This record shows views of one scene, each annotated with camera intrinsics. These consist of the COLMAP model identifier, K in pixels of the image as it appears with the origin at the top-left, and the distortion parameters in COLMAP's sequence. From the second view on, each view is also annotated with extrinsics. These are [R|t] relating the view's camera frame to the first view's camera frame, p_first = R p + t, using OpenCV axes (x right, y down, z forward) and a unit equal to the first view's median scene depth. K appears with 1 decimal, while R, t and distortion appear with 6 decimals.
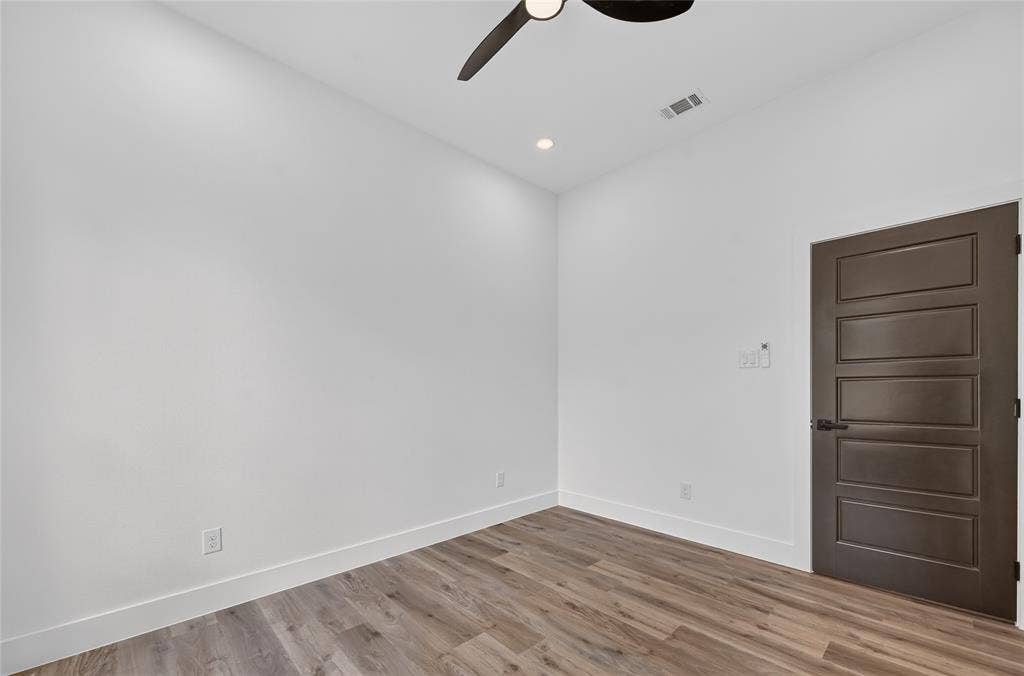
lens RADIAL K [[406.0, 0, 510.8], [0, 406.0, 380.6], [0, 0, 1]] dist [0.000043, -0.000102]
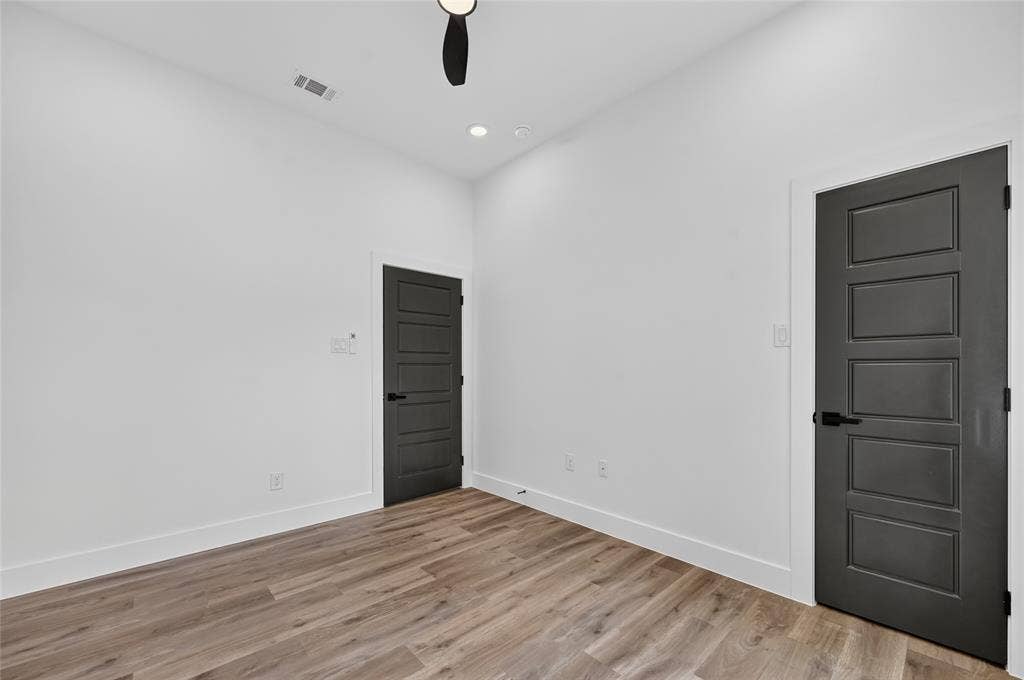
lens RADIAL K [[410.4, 0, 512.9], [0, 410.4, 369.5], [0, 0, 1]] dist [0.001158, 0.000172]
pose [[0.013529, 0.005534, 0.999893, -0.673378], [-0.015865, 0.999860, -0.005320, 0.017978], [-0.999783, -0.015792, 0.013615, 0.613337]]
